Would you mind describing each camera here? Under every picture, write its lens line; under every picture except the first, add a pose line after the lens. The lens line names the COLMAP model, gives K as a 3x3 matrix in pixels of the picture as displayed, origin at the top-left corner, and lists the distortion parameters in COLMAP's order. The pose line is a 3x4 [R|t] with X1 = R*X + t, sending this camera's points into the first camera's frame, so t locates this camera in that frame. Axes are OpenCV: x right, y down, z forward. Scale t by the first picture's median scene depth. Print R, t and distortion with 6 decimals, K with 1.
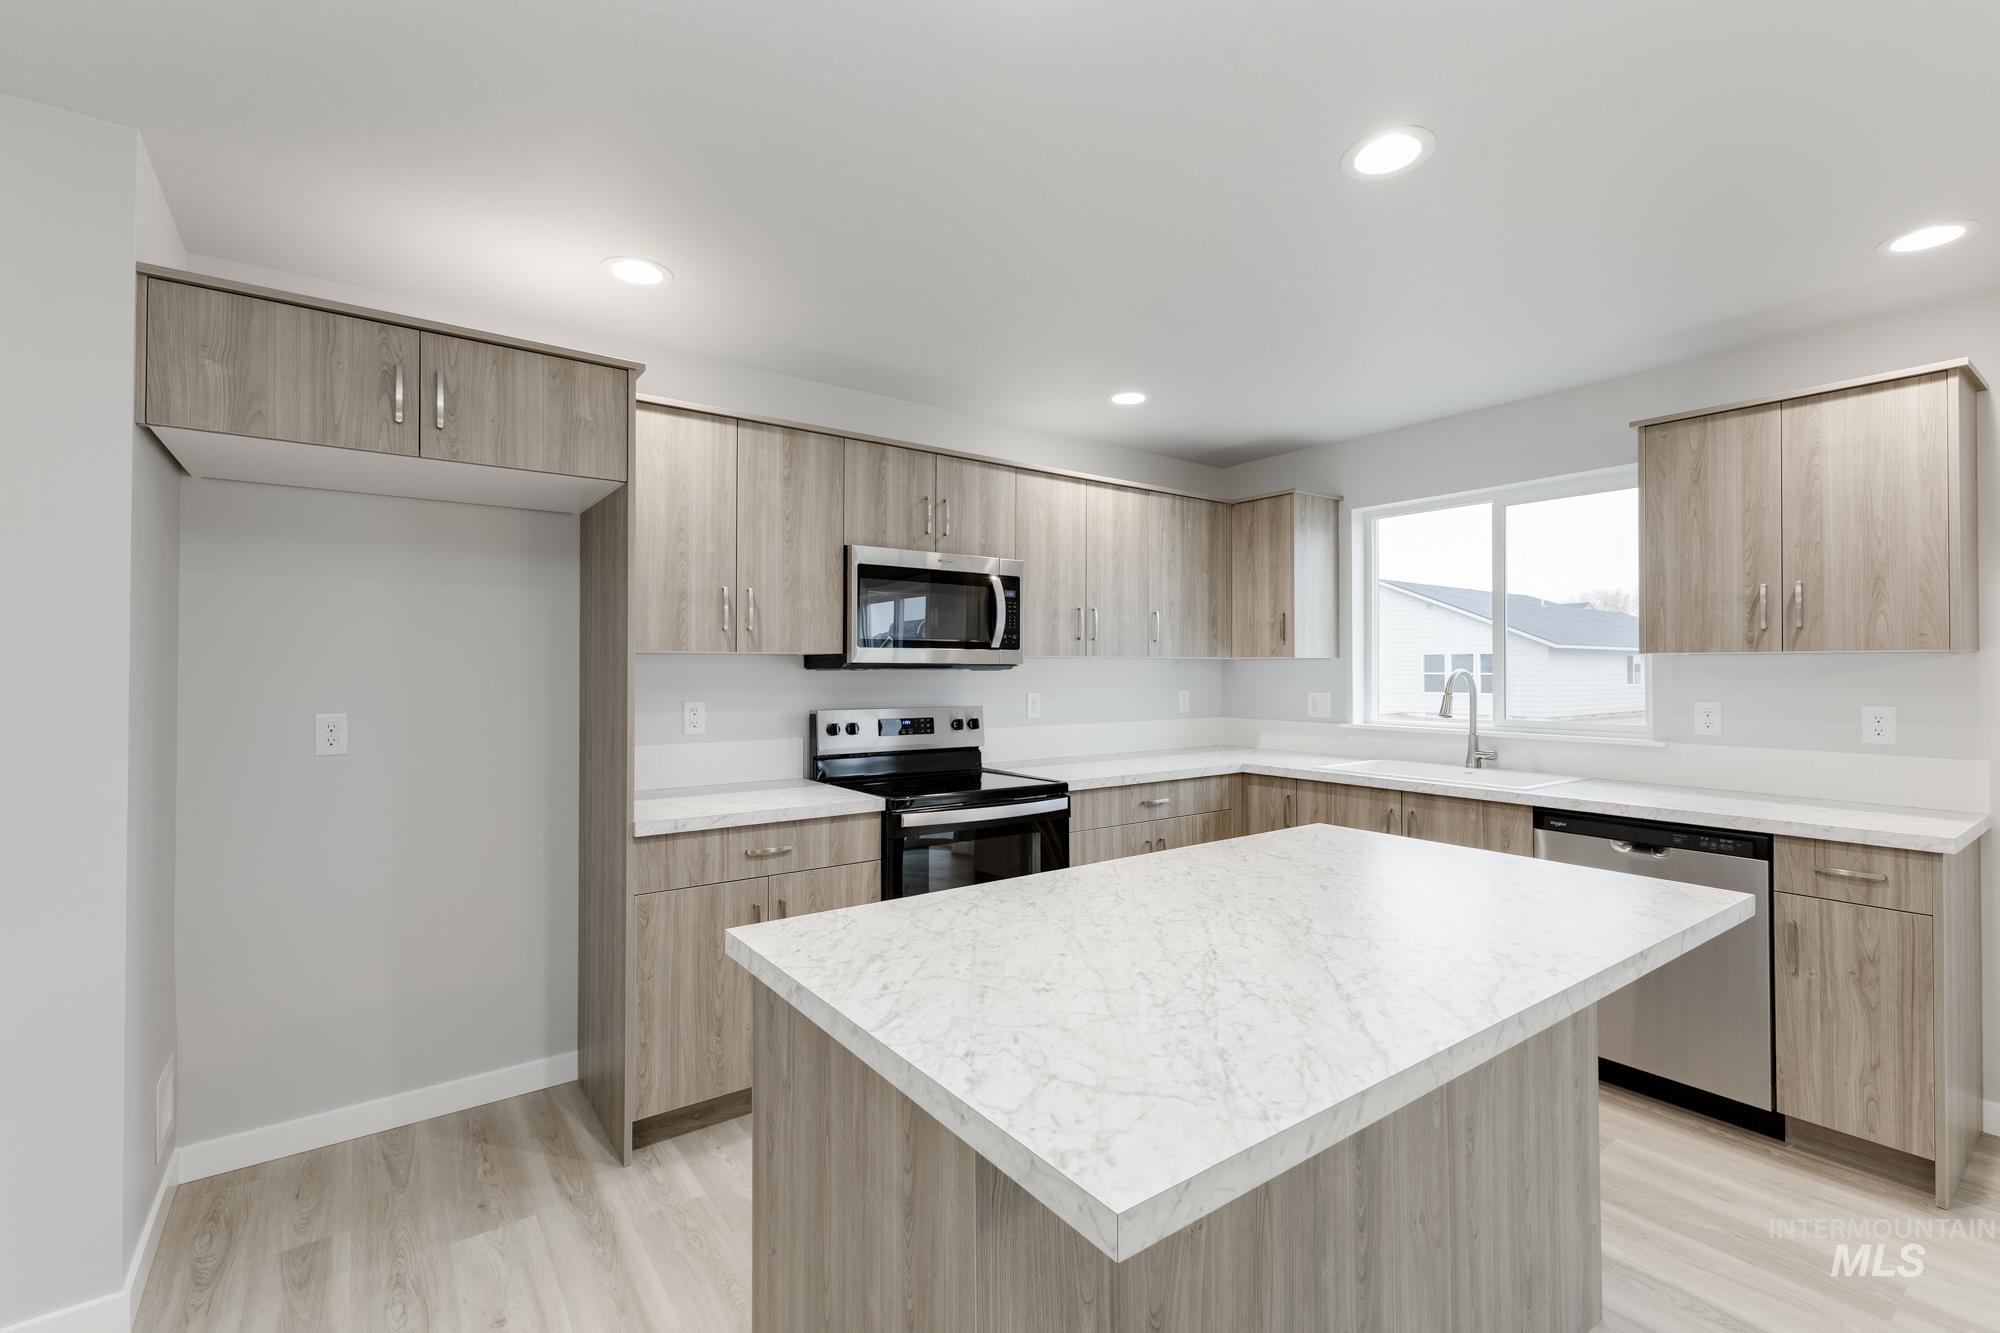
lens RADIAL K [[867.9, 0, 991.3], [0, 867.9, 660.5], [0, 0, 1]] dist [0.007622, -0.000617]
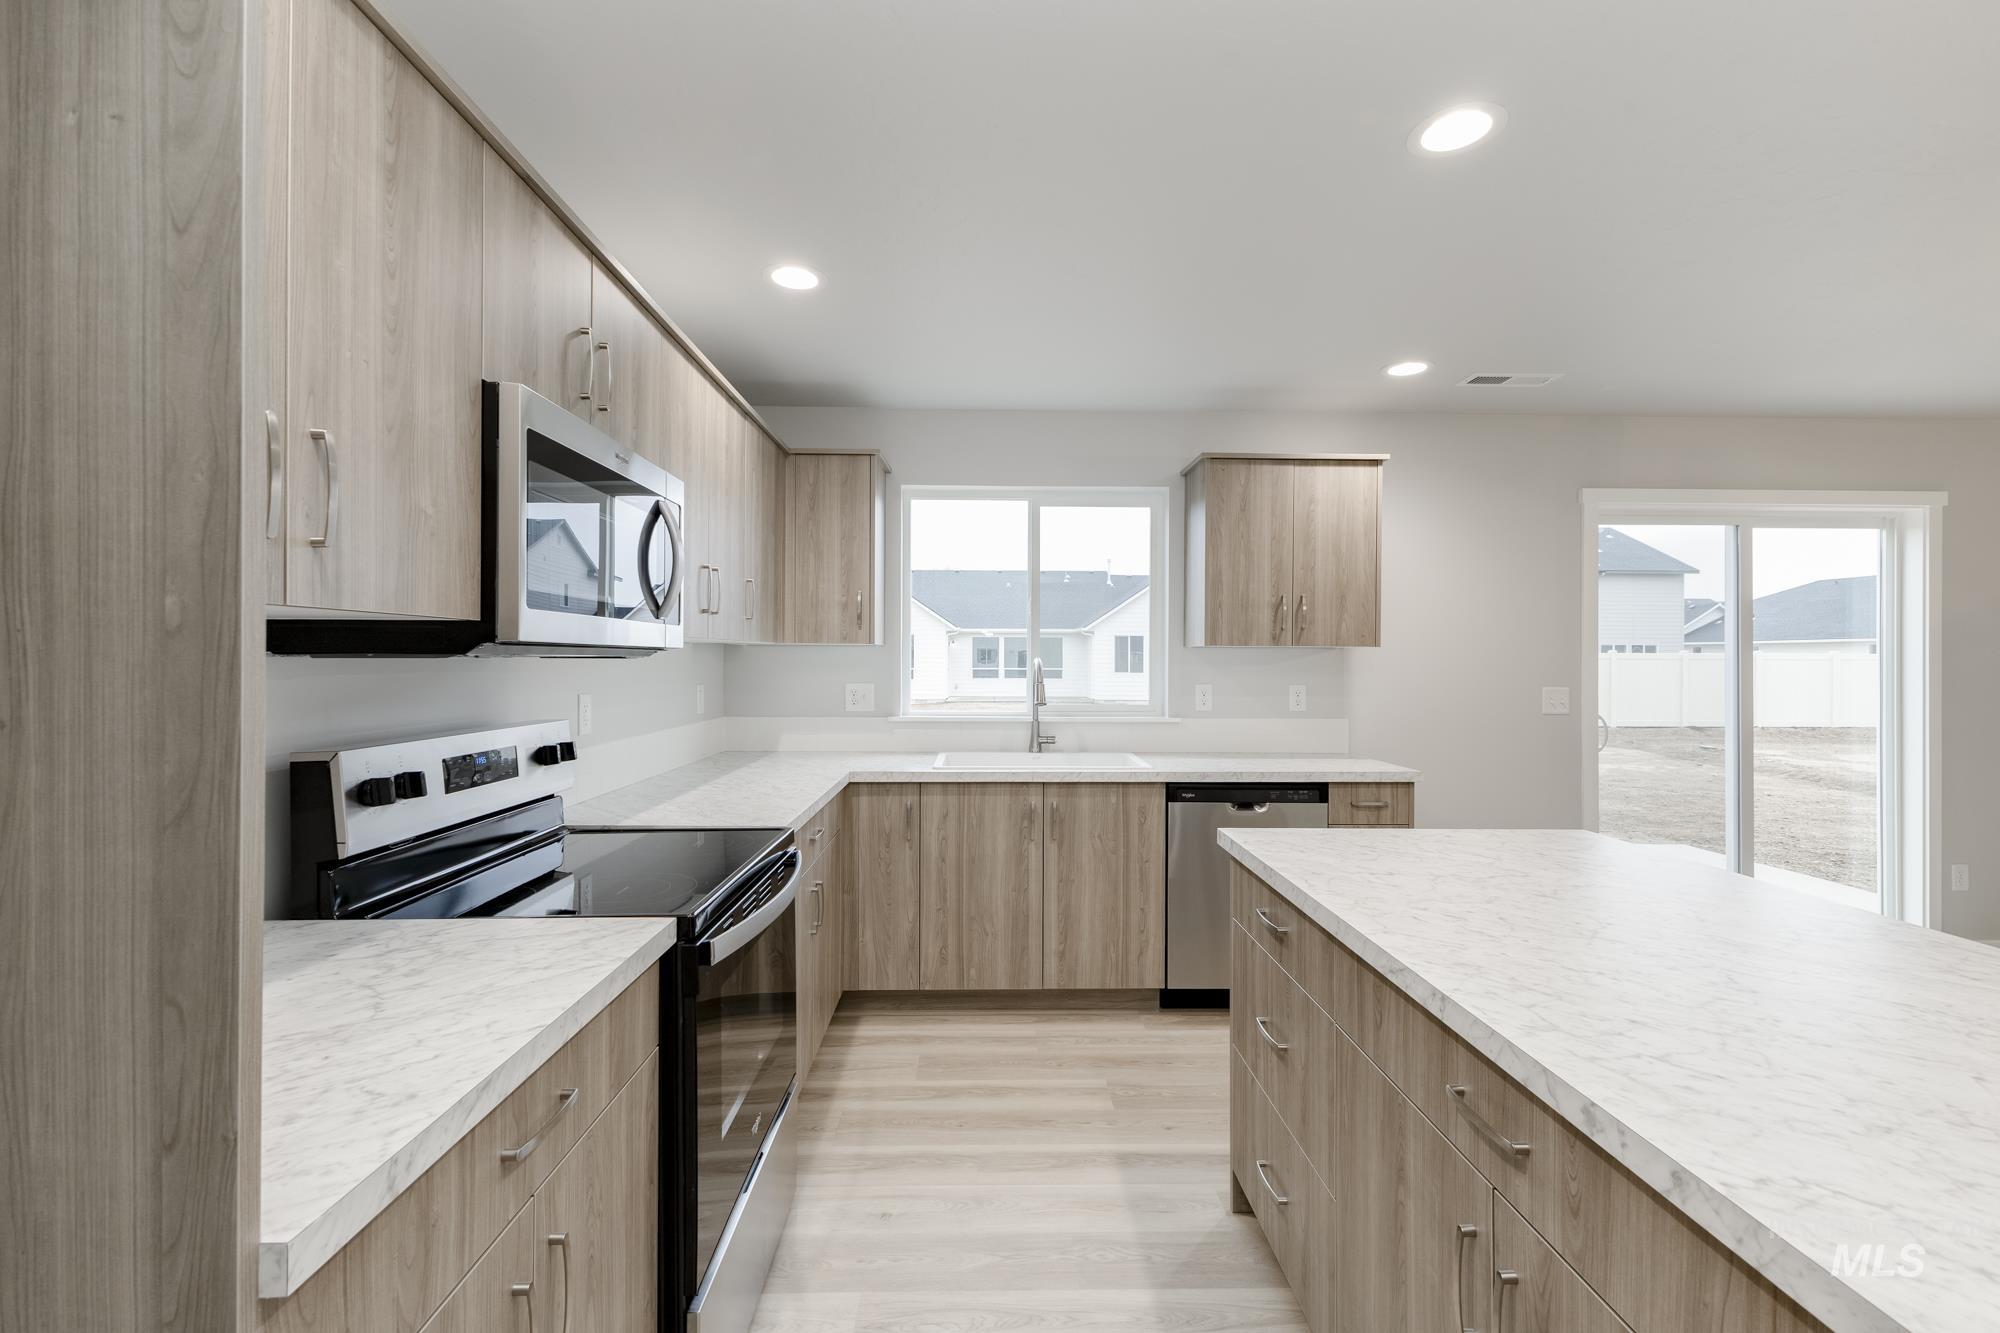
lens RADIAL K [[867.9, 0, 991.3], [0, 867.9, 660.5], [0, 0, 1]] dist [0.007622, -0.000617]
pose [[0.567999, -0.000114, 0.823029, -0.373410], [-0.012197, 0.999889, 0.008556, 0.005110], [-0.822939, -0.014898, 0.567935, 0.504039]]
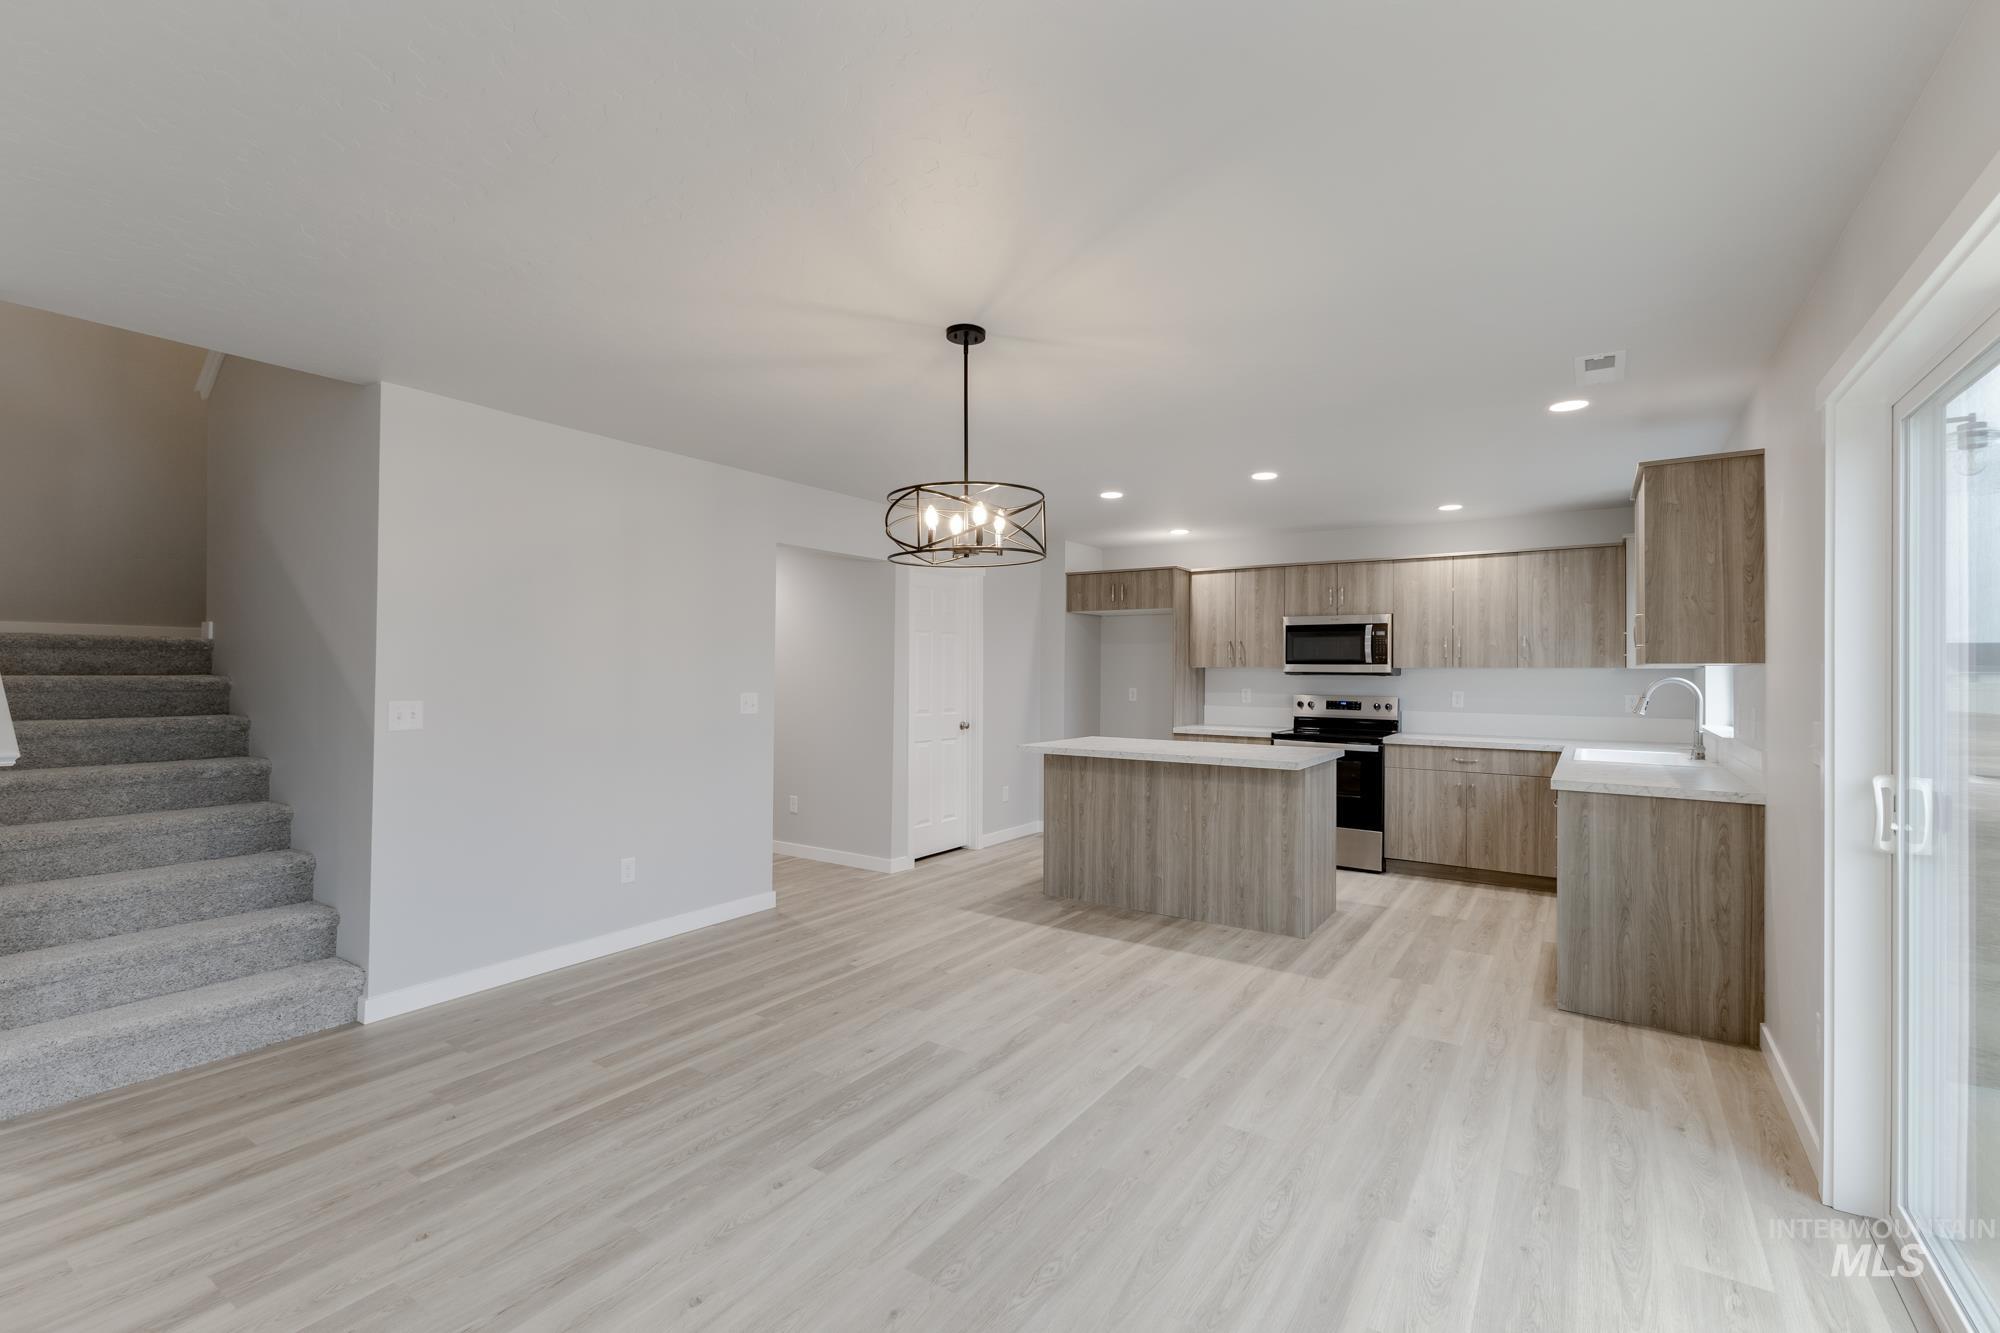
lens RADIAL K [[867.9, 0, 991.3], [0, 867.9, 660.5], [0, 0, 1]] dist [0.007622, -0.000617]
pose [[0.335414, -0.007498, -0.942041, 1.529642], [0.006581, 0.999963, -0.005616, -0.017603], [0.942048, -0.004316, 0.335450, -0.378375]]
